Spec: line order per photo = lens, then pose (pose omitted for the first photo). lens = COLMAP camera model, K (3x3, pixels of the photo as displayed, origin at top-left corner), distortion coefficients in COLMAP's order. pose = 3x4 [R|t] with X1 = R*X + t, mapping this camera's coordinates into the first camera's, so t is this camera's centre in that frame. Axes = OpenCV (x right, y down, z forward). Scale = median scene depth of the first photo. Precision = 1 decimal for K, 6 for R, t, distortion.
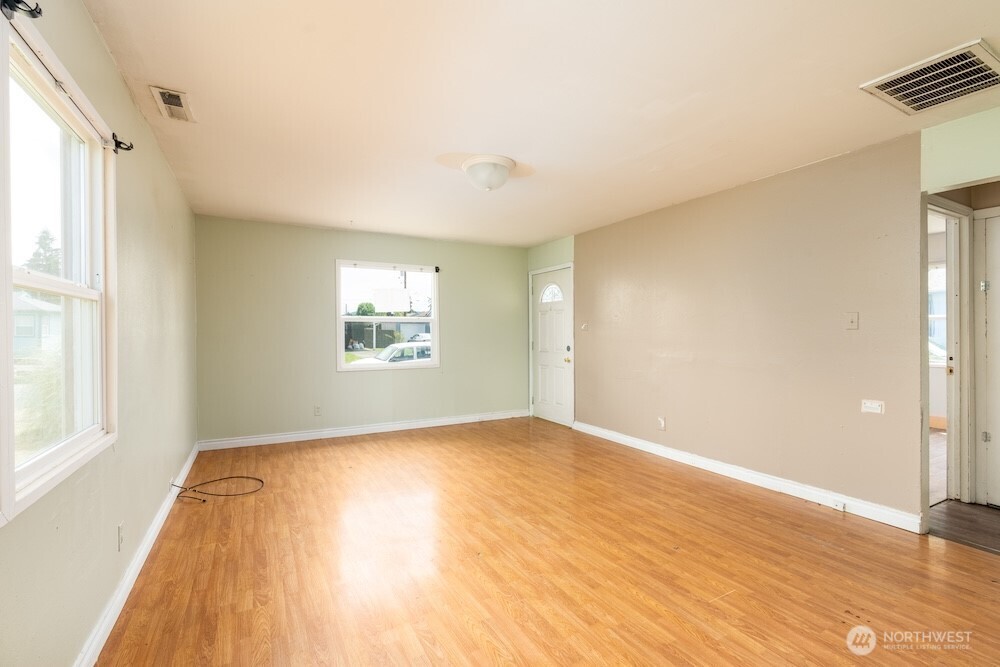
lens RADIAL K [[448.4, 0, 504.2], [0, 448.4, 332.5], [0, 0, 1]] dist [-0.012550, 0.004600]
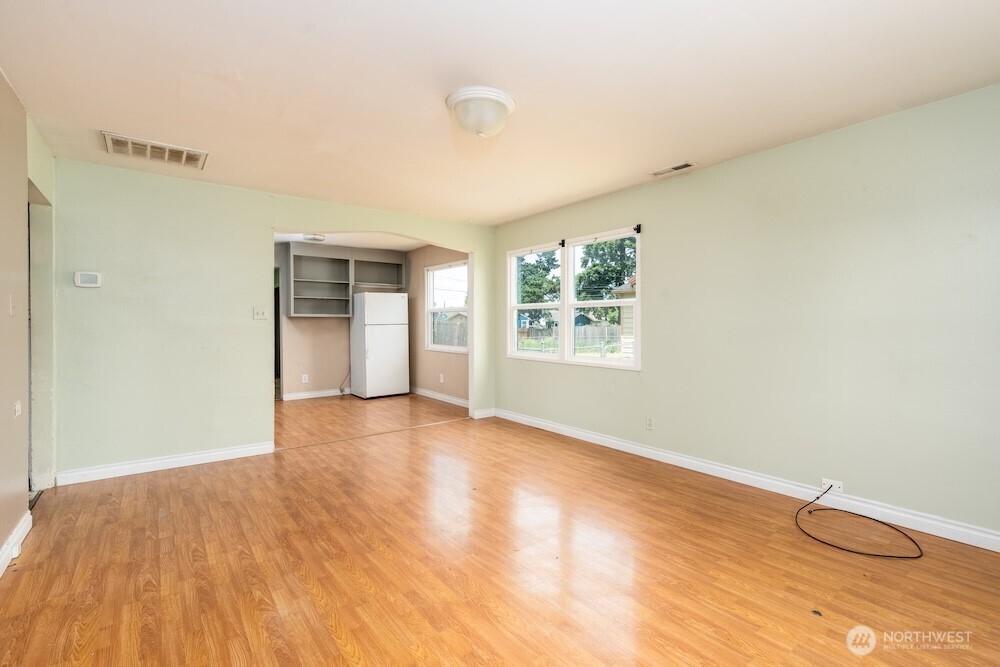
lens RADIAL K [[448.4, 0, 502.3], [0, 448.4, 329.6], [0, 0, 1]] dist [-0.012550, 0.004600]
pose [[-0.987804, 0.007836, -0.155503, 0.043654], [0.005557, 0.999871, 0.015089, 0.007178], [0.155601, 0.014041, -0.987720, 1.531216]]
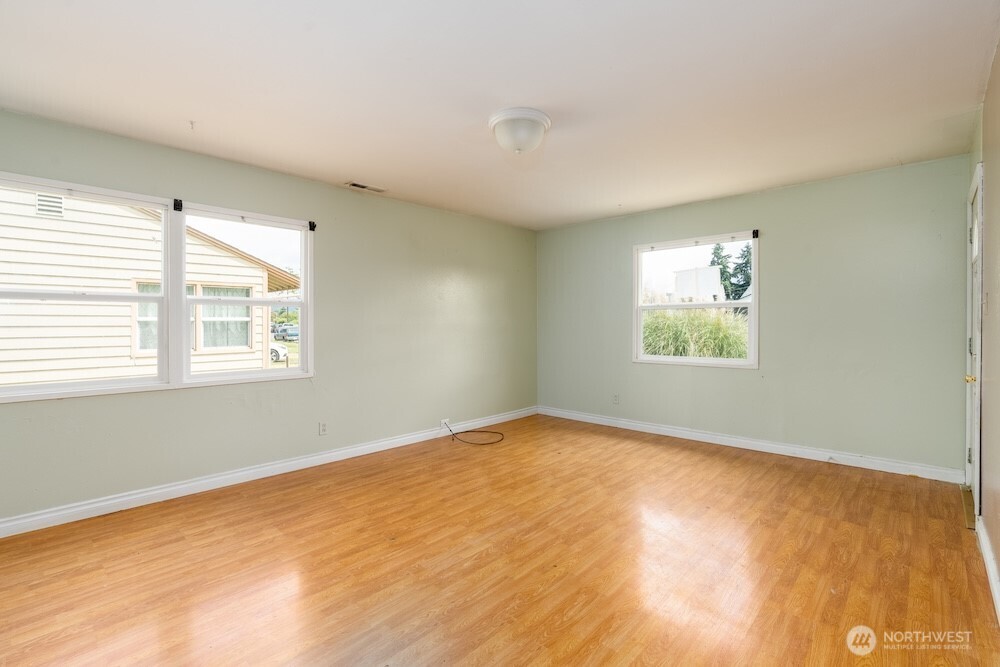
lens RADIAL K [[448.4, 0, 501.7], [0, 448.4, 332.4], [0, 0, 1]] dist [-0.012550, 0.004600]
pose [[0.304499, 0.016025, -0.952378, 0.654087], [0.003981, 0.999828, 0.018097, 0.005274], [0.952504, -0.009302, 0.304383, 0.620523]]
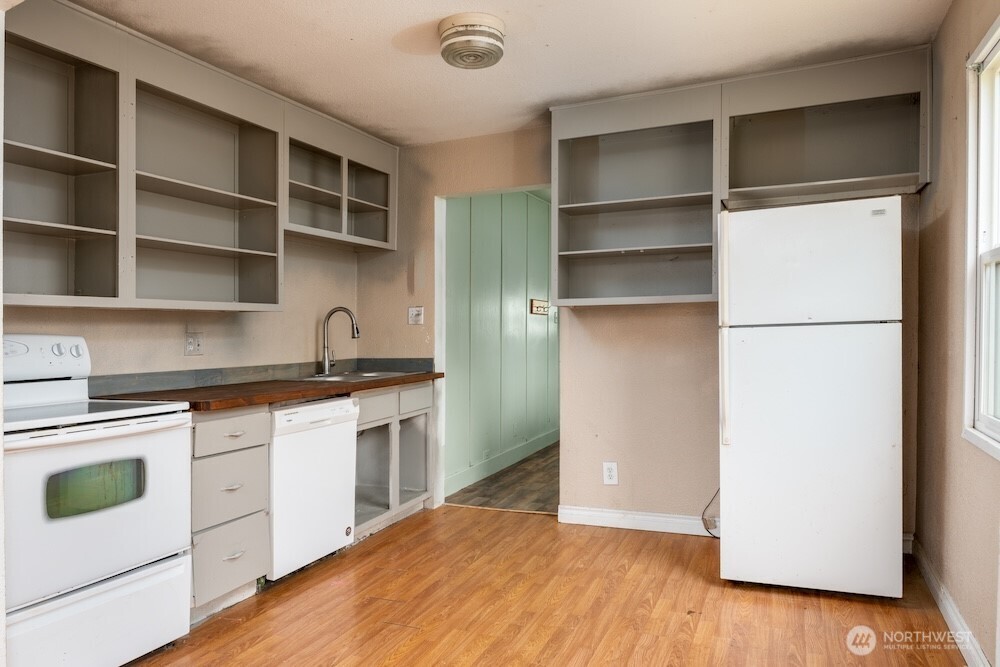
lens RADIAL K [[664.4, 0, 509.2], [0, 664.4, 345.7], [0, 0, 1]] dist [-0.034615, 0.009178]
pose [[-0.618953, -0.005760, 0.785407, -0.143815], [0.018631, 0.999584, 0.022014, 0.013143], [-0.785207, 0.028259, -0.618588, 0.292721]]
